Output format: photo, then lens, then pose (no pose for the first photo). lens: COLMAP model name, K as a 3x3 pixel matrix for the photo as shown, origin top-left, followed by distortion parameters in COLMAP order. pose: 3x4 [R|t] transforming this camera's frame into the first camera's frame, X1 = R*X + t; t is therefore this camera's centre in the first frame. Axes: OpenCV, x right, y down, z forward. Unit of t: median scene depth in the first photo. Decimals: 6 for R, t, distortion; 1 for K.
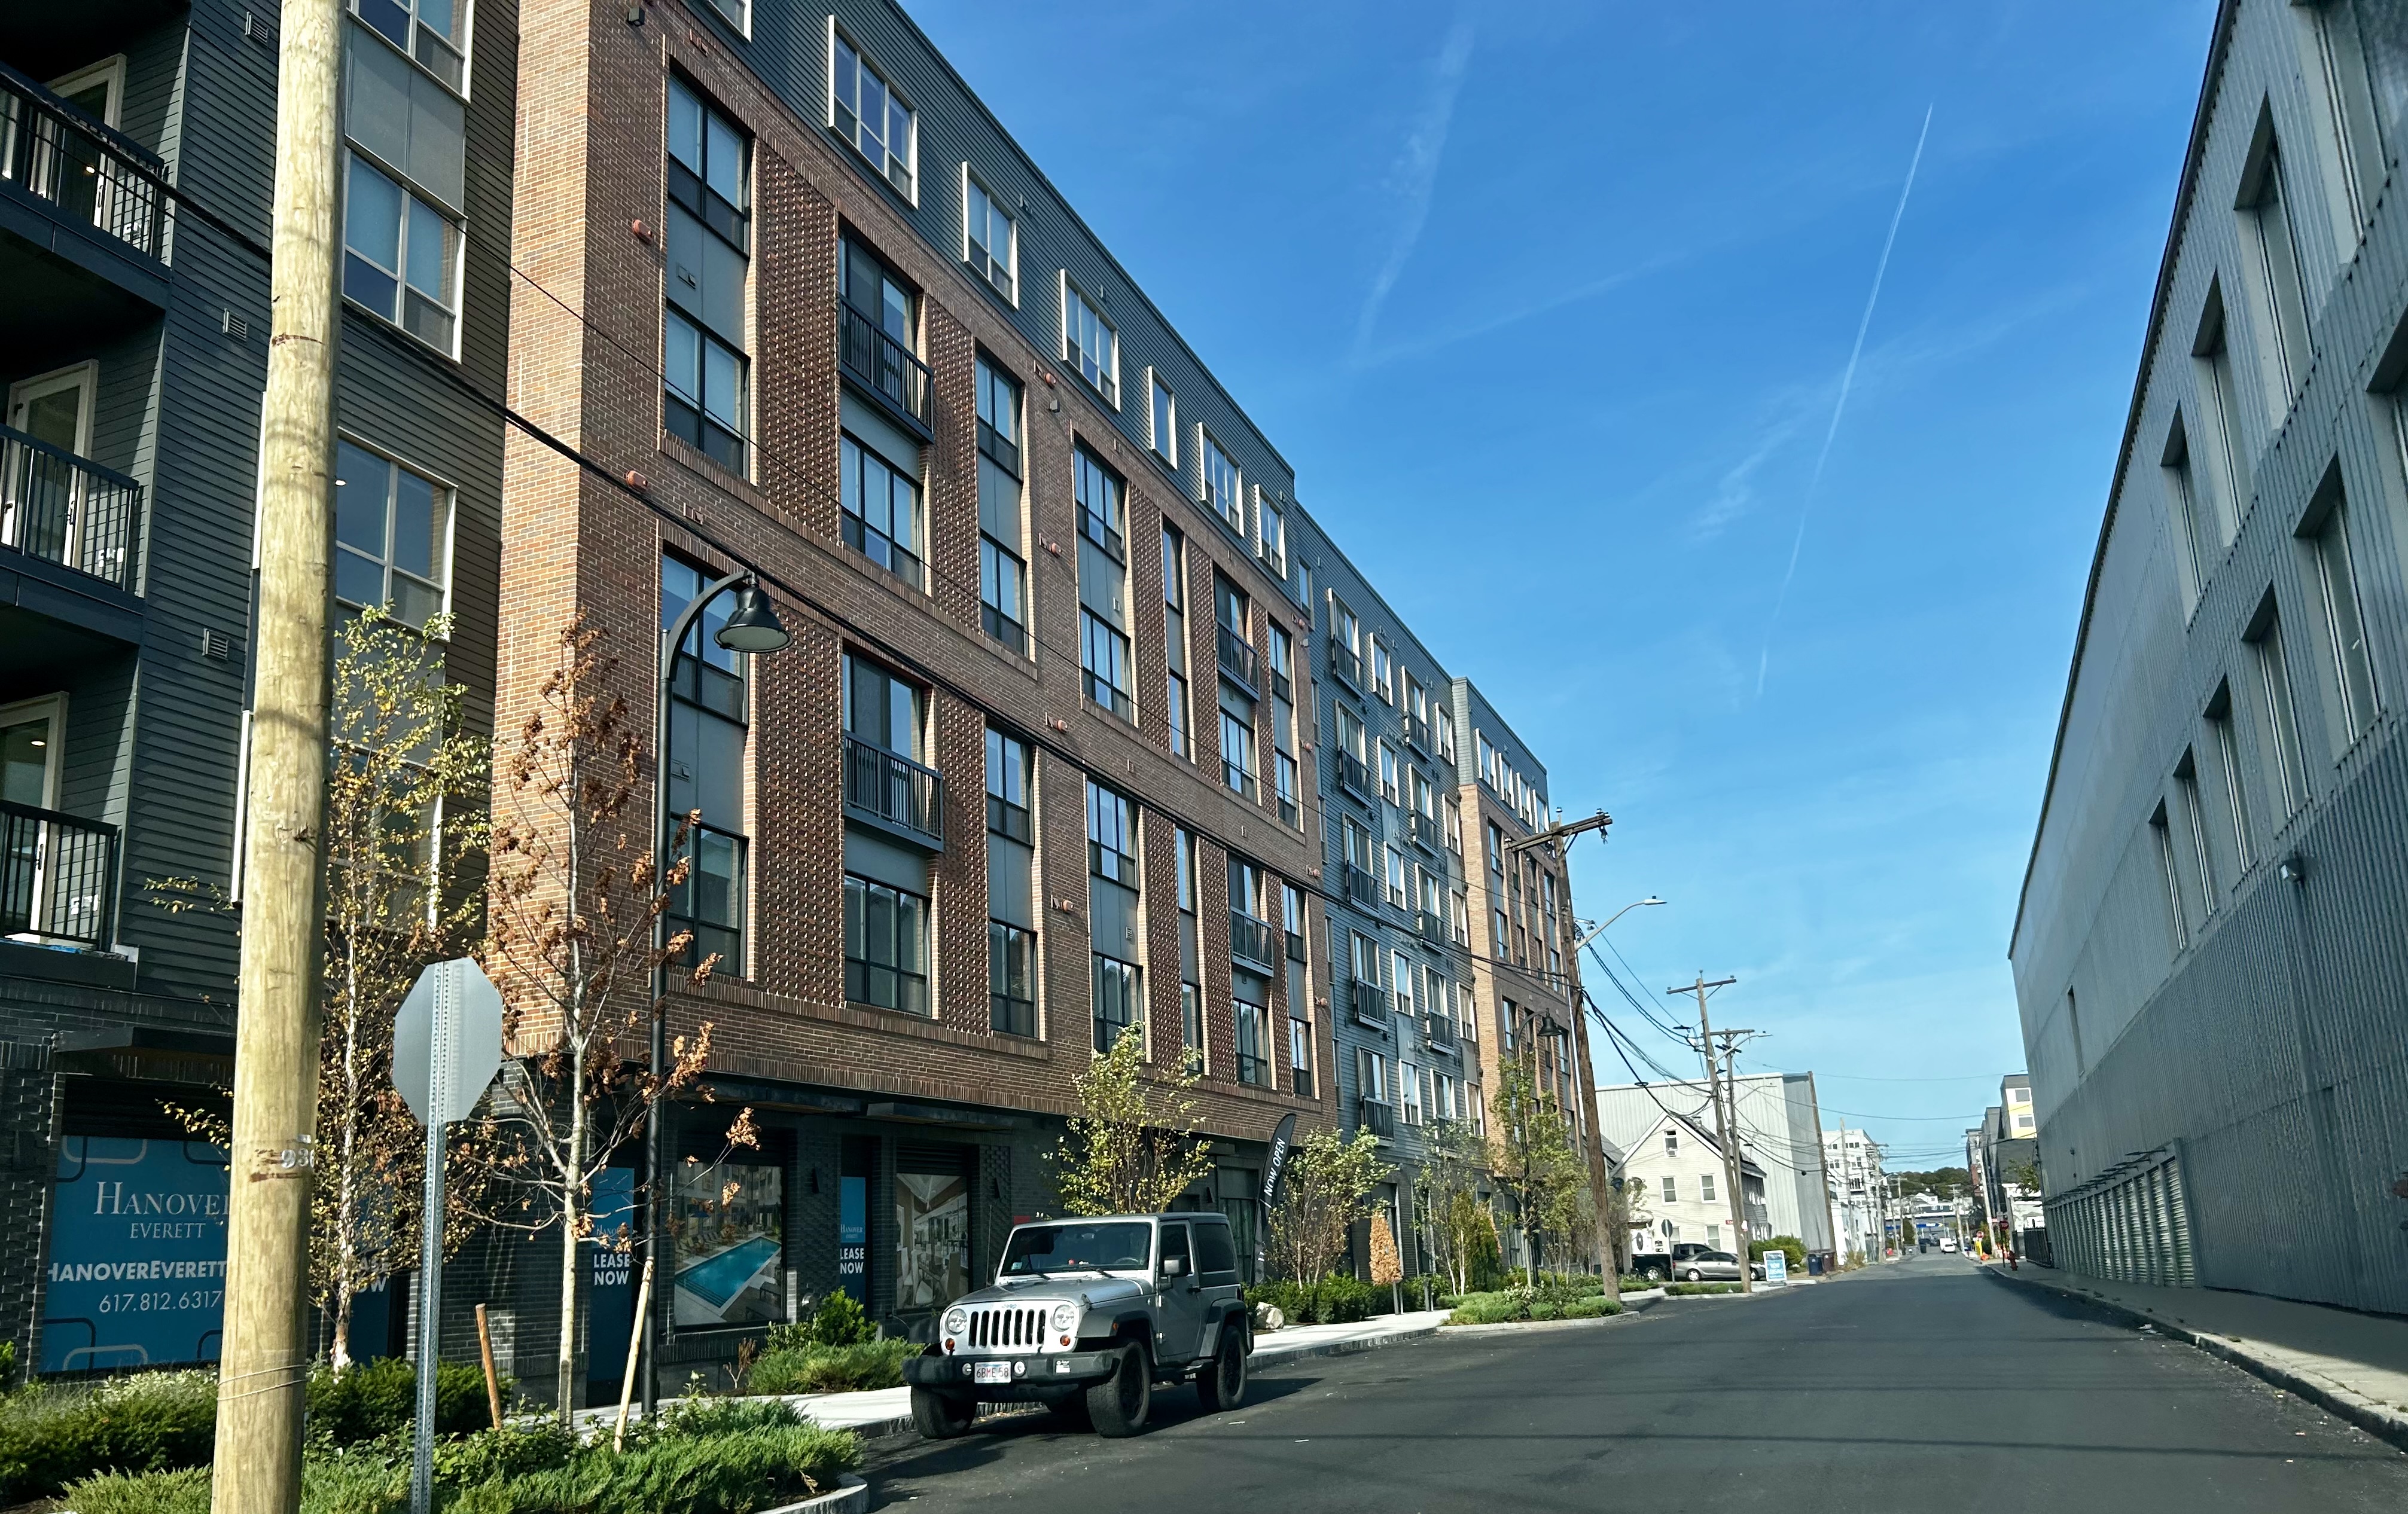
lens RADIAL K [[1799.8, 0, 1199.2], [0, 1799.8, 882.1], [0, 0, 1]] dist [0.049282, -0.033990]
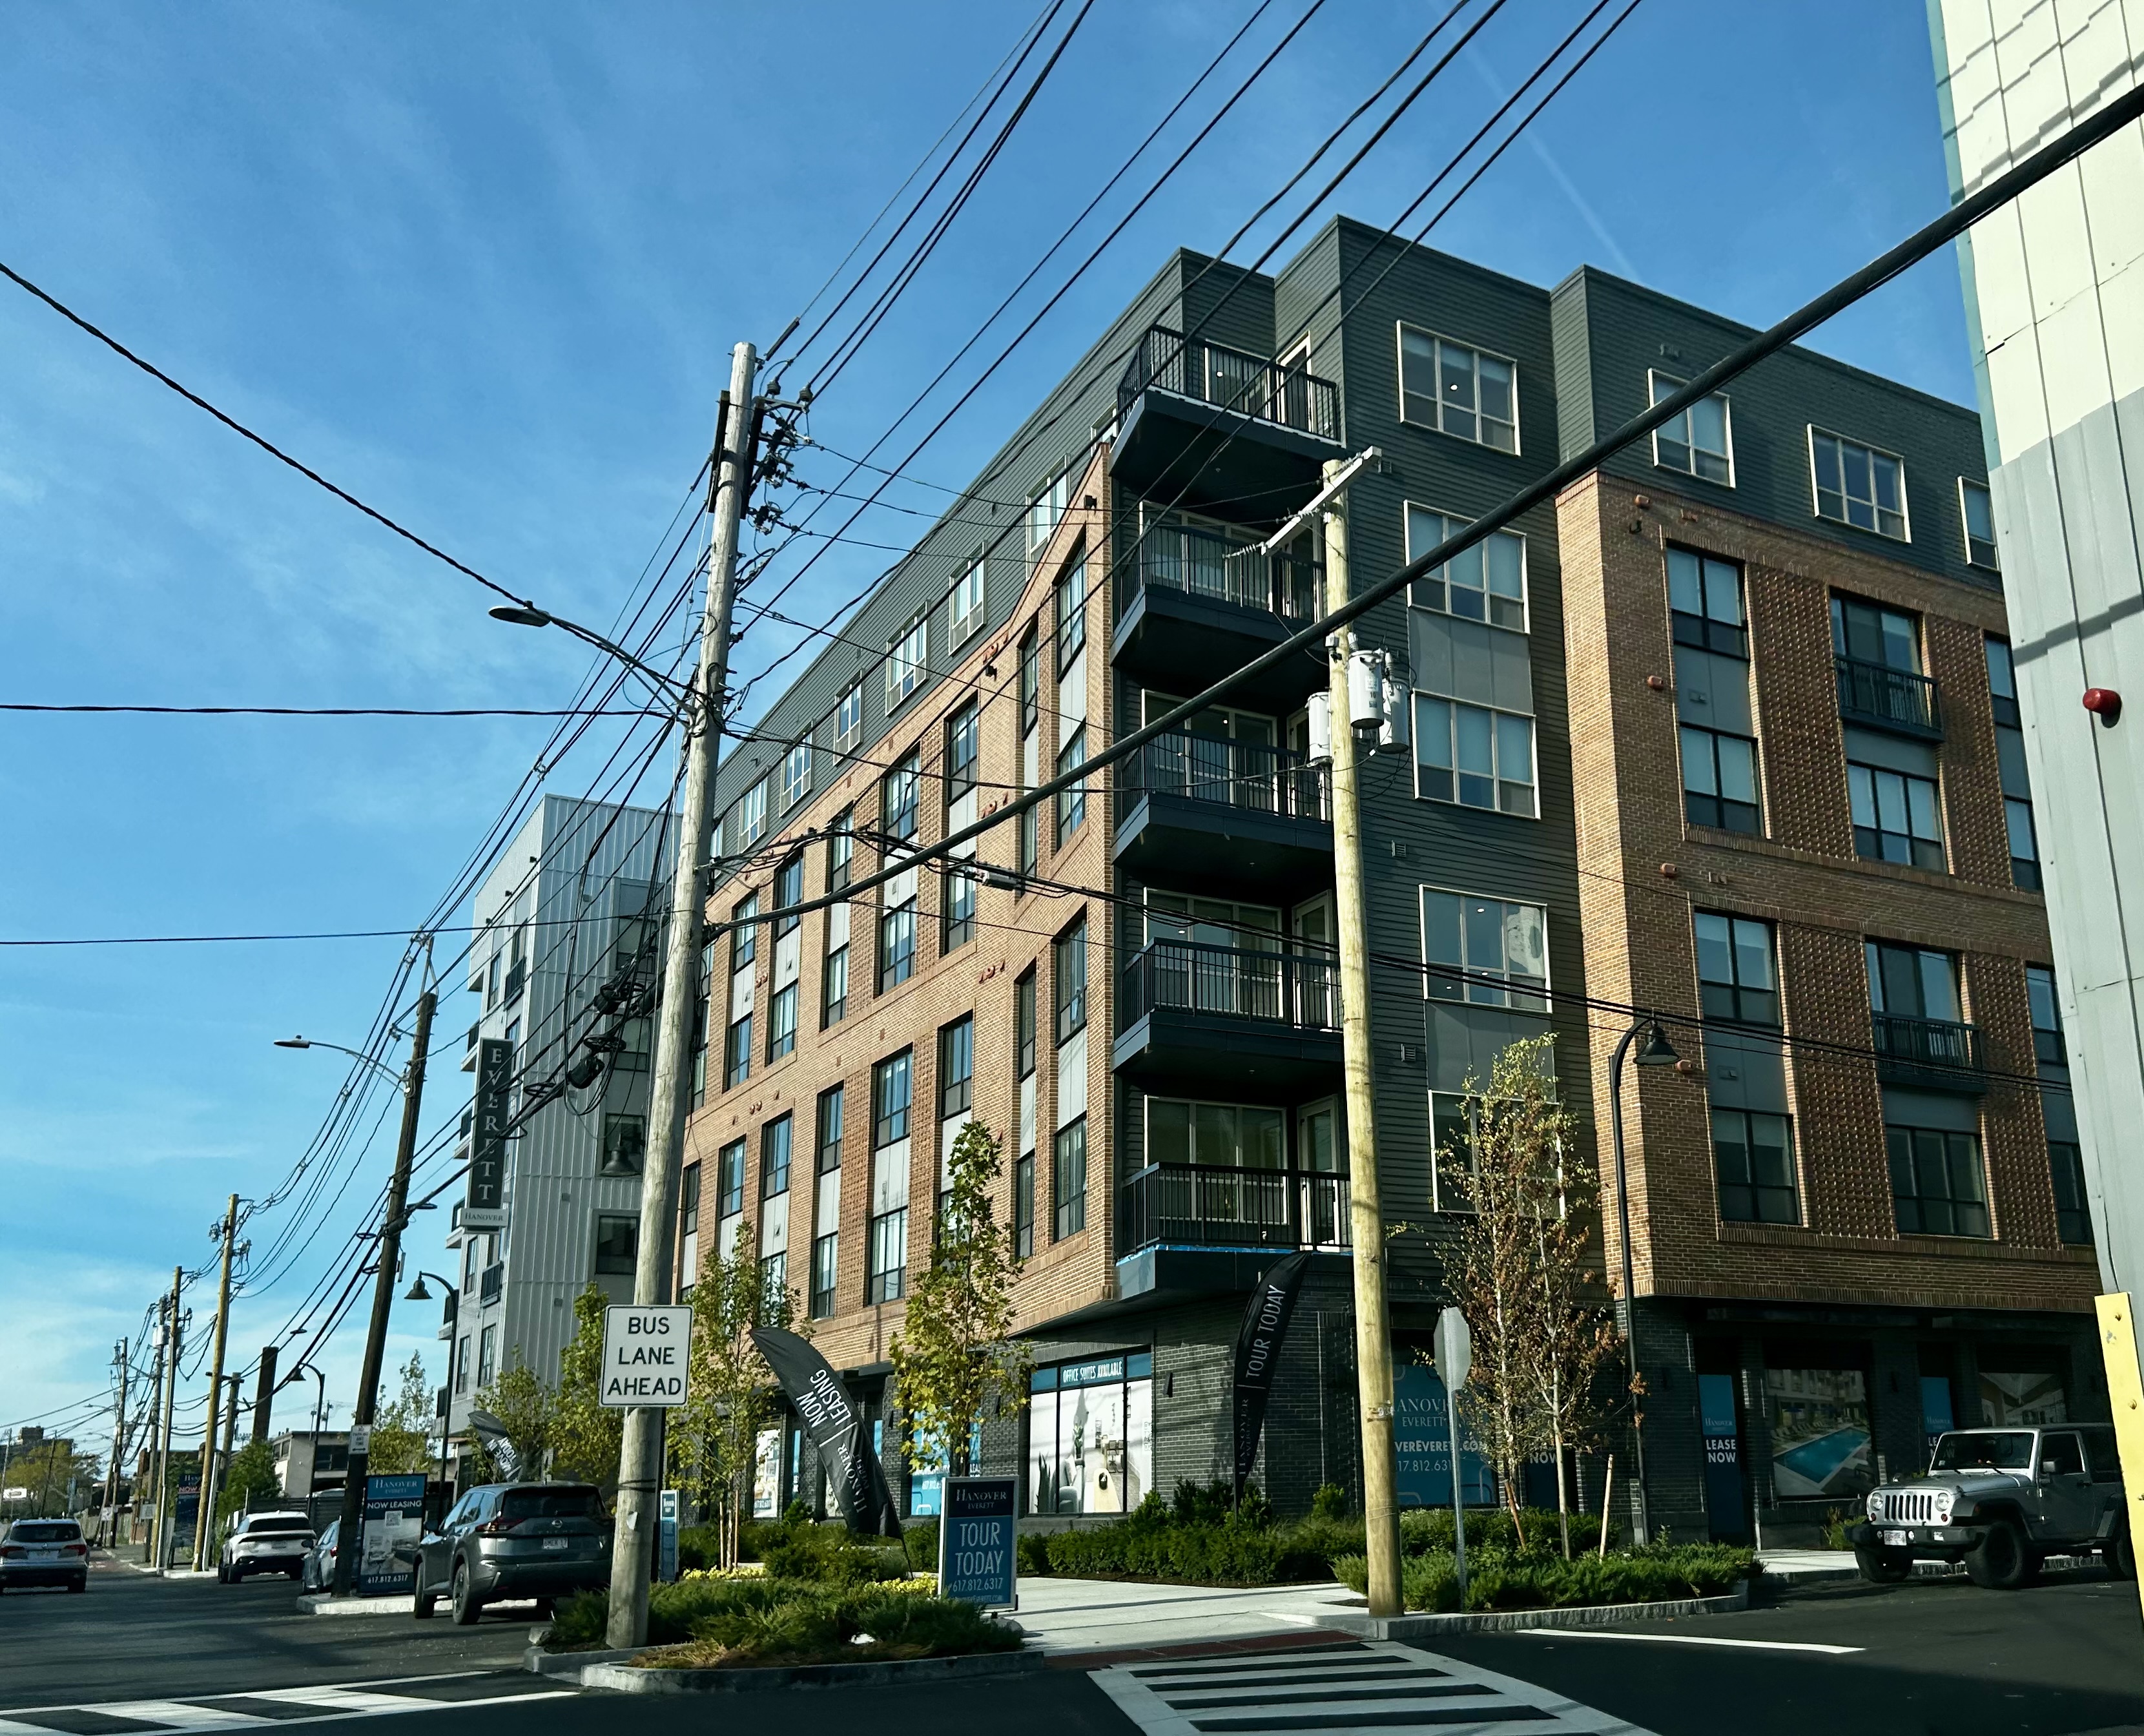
lens RADIAL K [[1951.8, 0, 1307.7], [0, 1951.8, 954.1], [0, 0, 1]] dist [0.030604, 0.000000]
pose [[0.801109, -0.127434, -0.584795, 0.266263], [0.111355, 0.991745, -0.063569, -0.077291], [0.588069, -0.014194, 0.808686, -0.289035]]
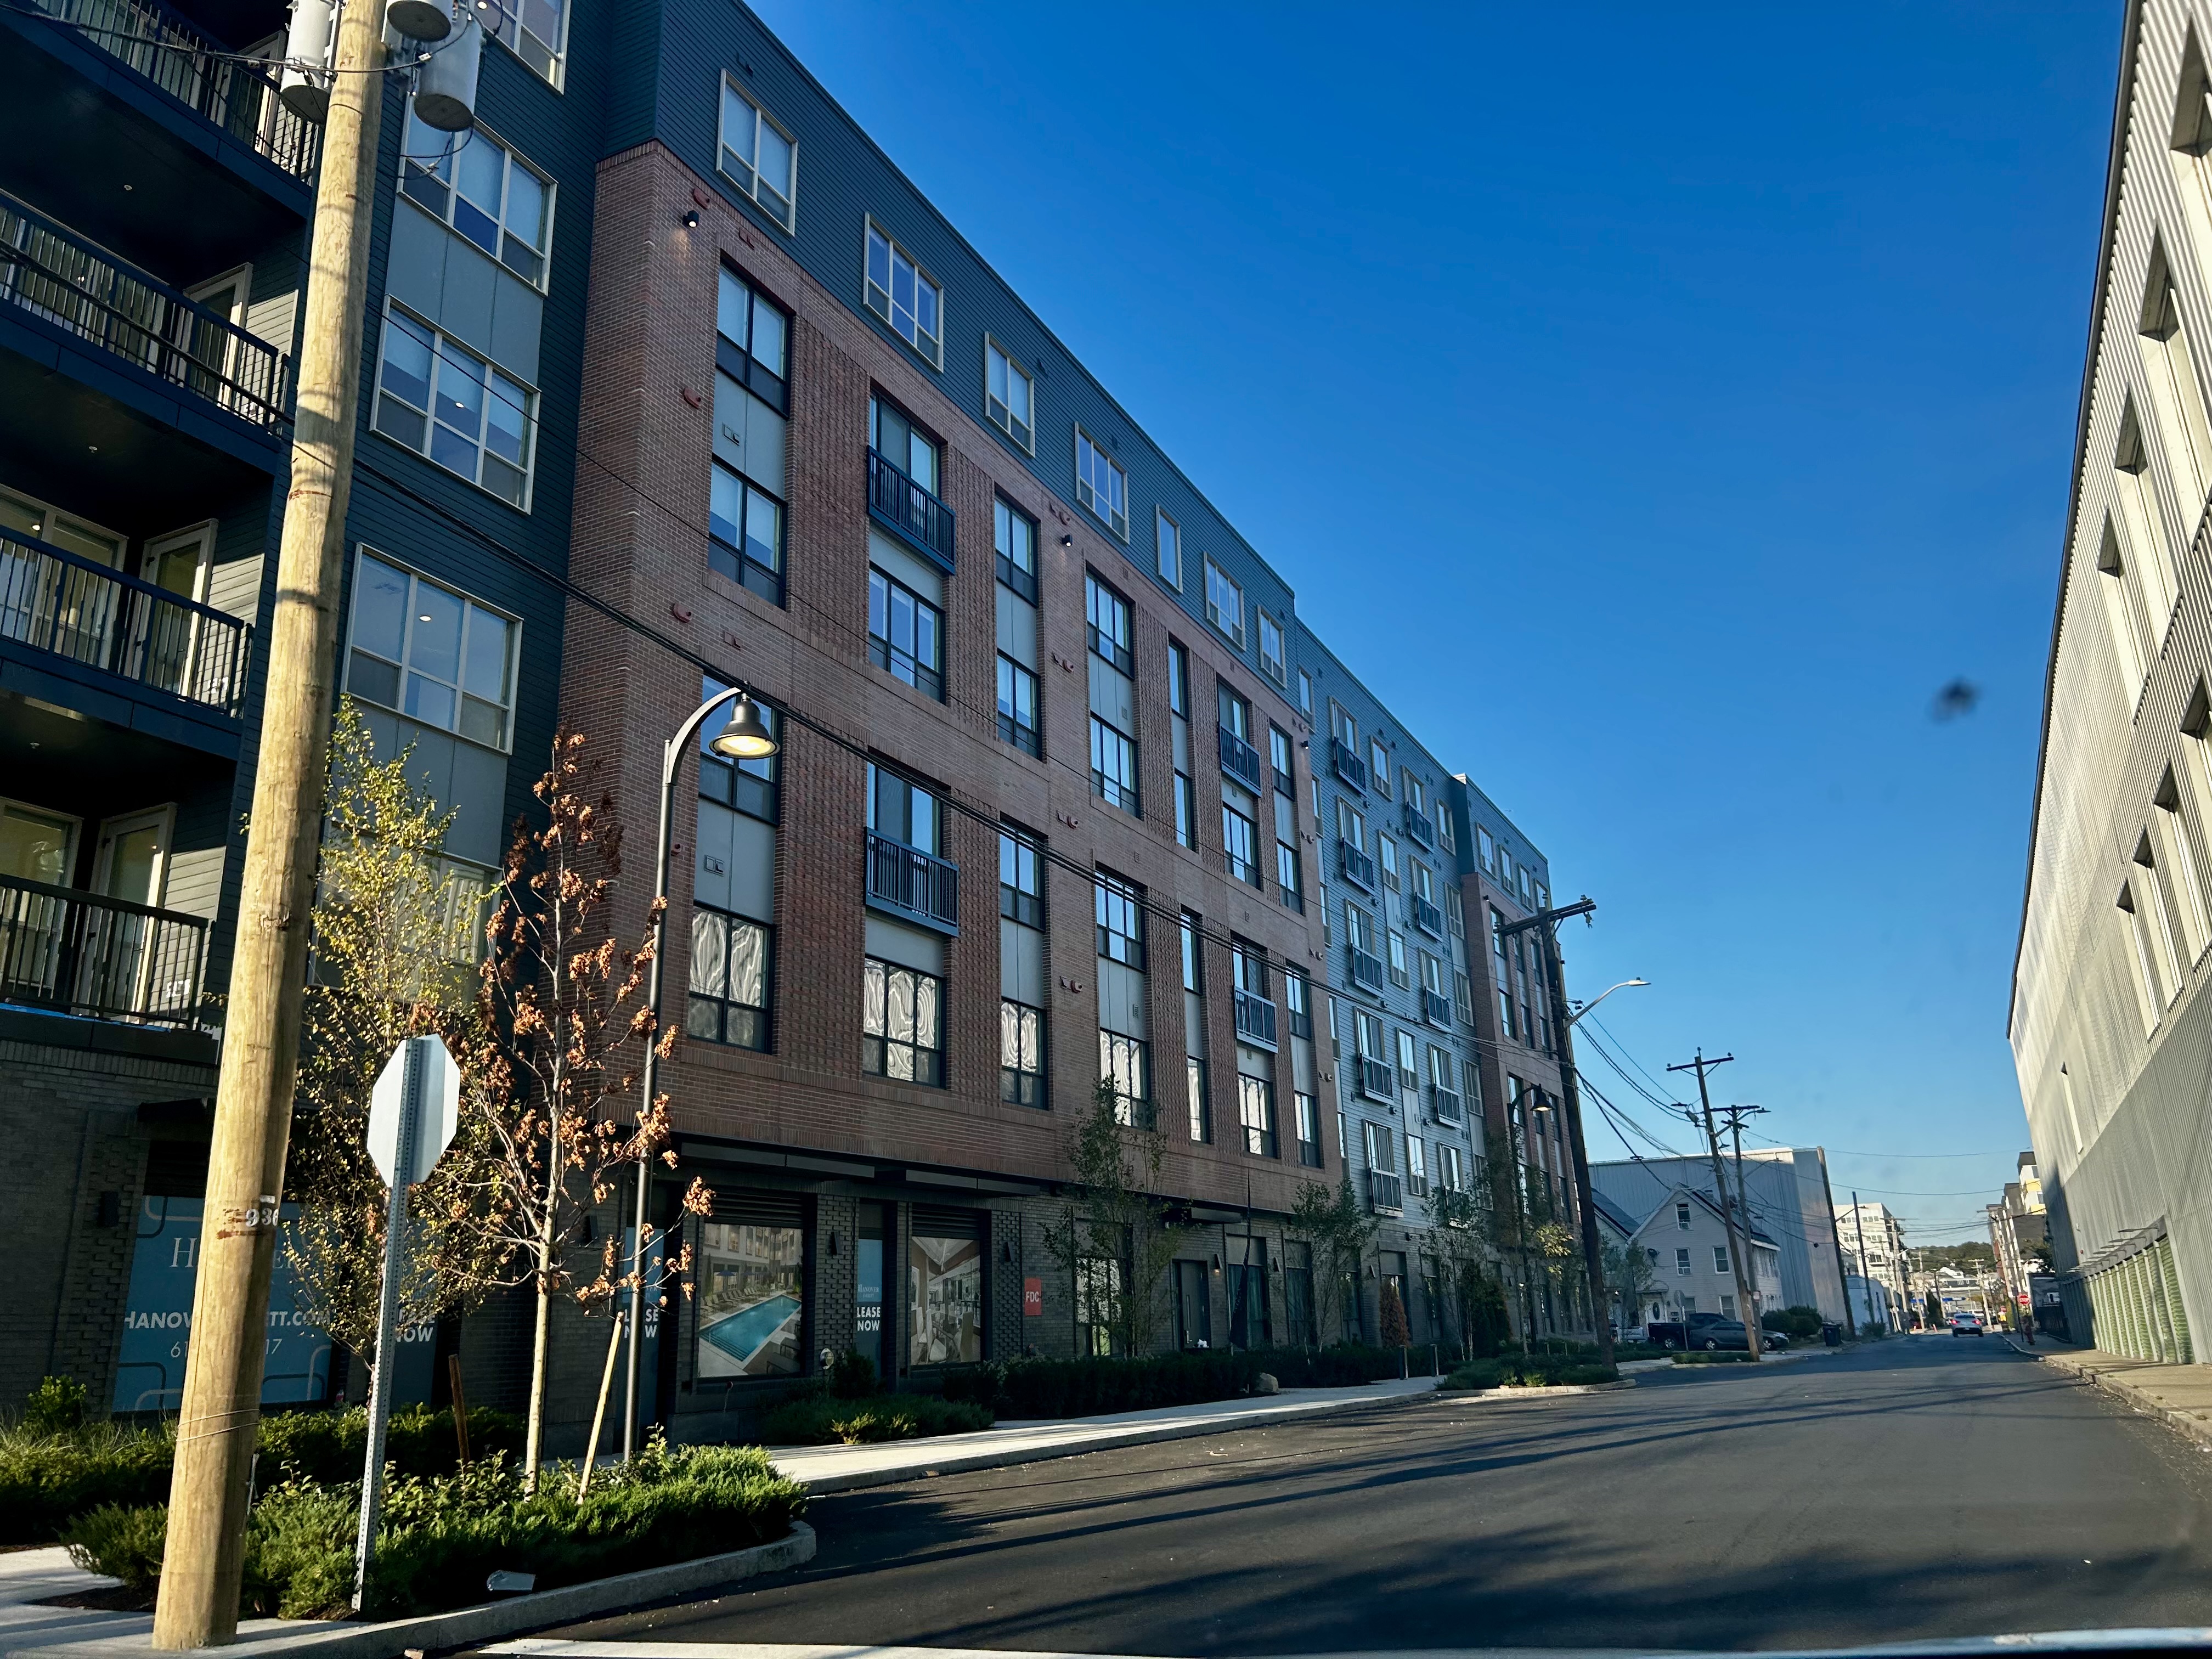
lens RADIAL K [[1646.0, 0, 1110.5], [0, 1646.0, 815.5], [0, 0, 1]] dist [0.043723, -0.035267]
pose [[0.996981, -0.010381, -0.076946, 0.029901], [0.003347, 0.995846, -0.090994, 0.000726], [0.077571, 0.090461, 0.992874, 0.004170]]
